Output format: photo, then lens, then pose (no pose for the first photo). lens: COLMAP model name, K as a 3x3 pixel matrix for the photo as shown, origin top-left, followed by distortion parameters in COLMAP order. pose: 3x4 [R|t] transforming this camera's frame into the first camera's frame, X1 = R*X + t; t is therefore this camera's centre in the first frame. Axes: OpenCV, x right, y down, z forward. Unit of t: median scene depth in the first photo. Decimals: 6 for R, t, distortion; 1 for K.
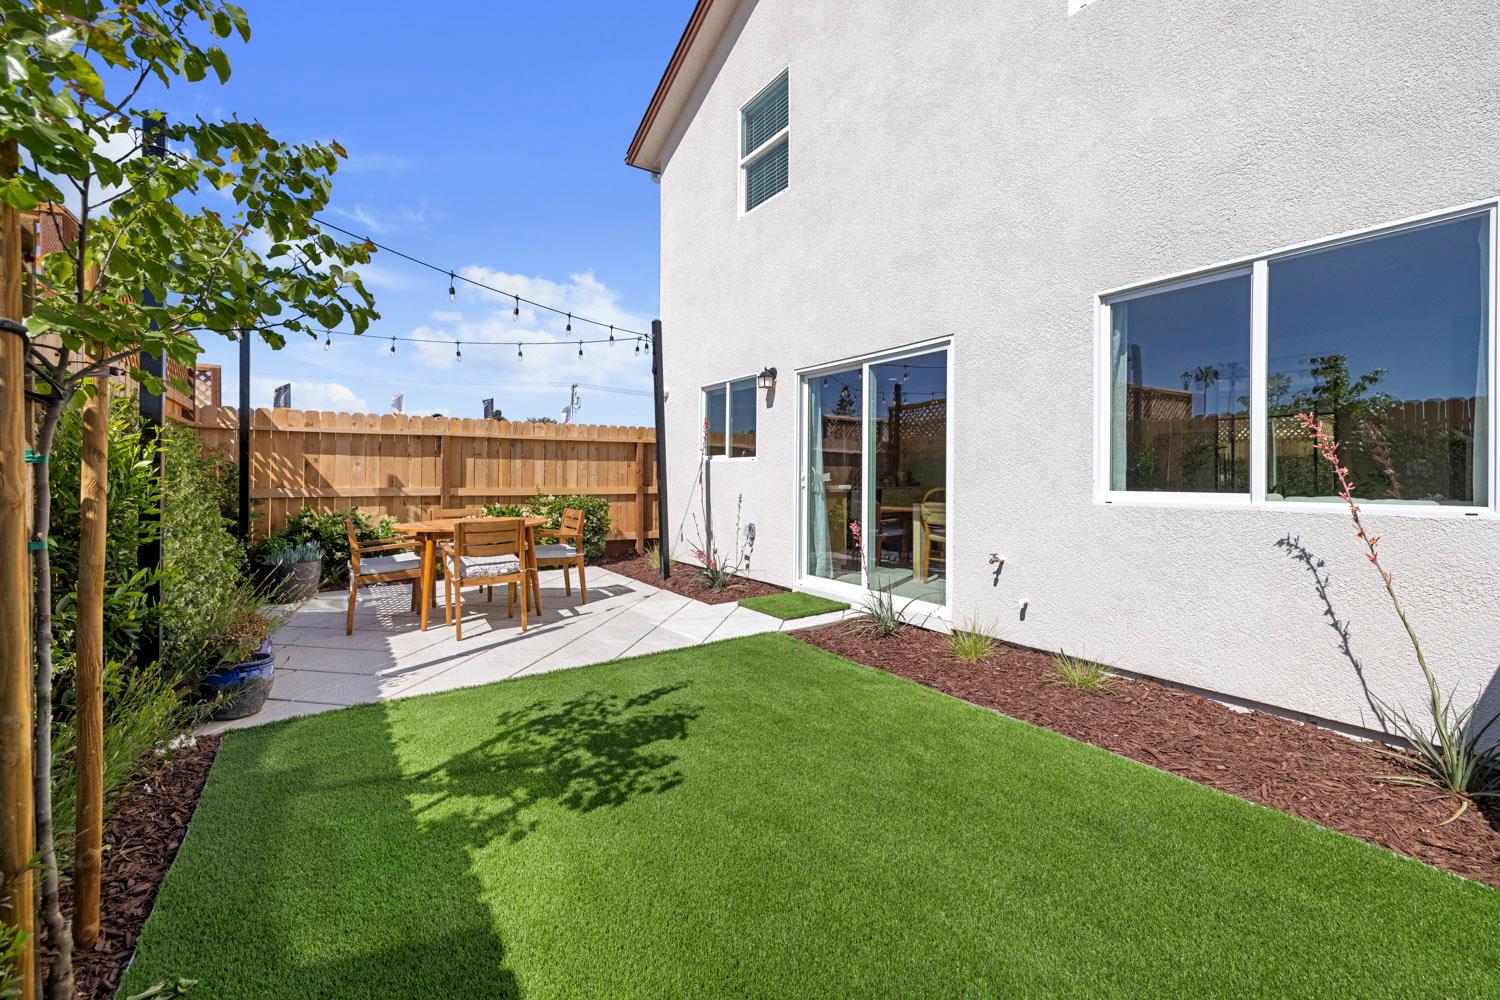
lens RADIAL K [[626.6, 0, 746.1], [0, 626.6, 484.2], [0, 0, 1]] dist [0.004110, 0.000247]
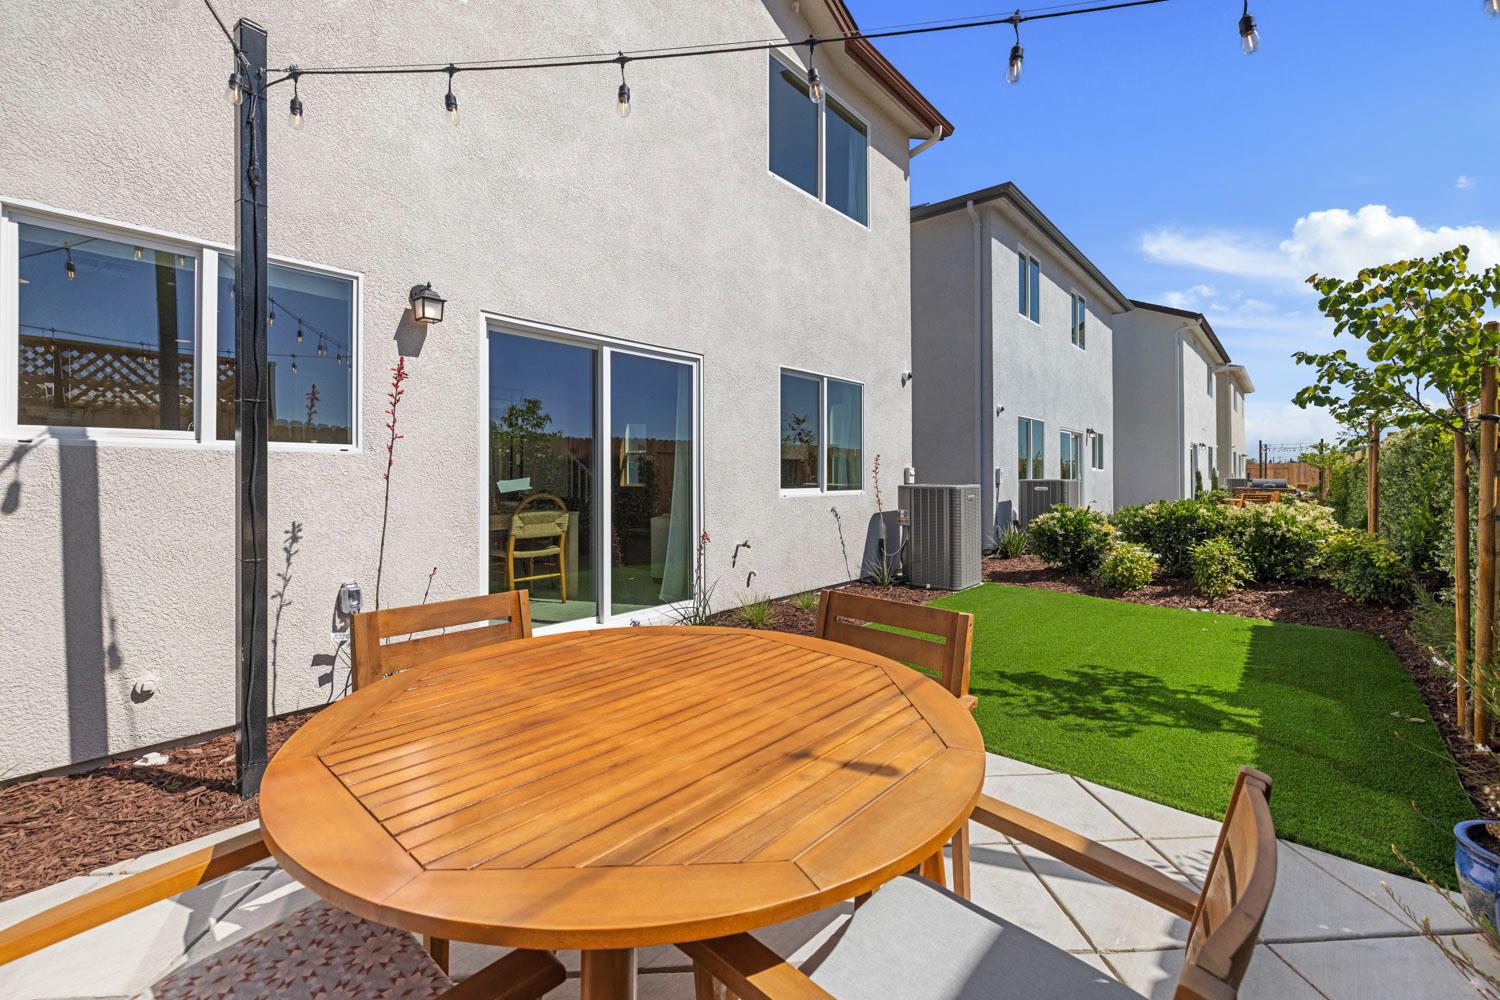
lens RADIAL K [[626.6, 0, 744.9], [0, 626.6, 488.8], [0, 0, 1]] dist [0.004110, 0.000247]
pose [[-0.243742, -0.020545, 0.969622, -1.169961], [0.014774, 0.999581, 0.024894, -0.039473], [-0.969727, 0.020393, -0.243337, 1.787939]]
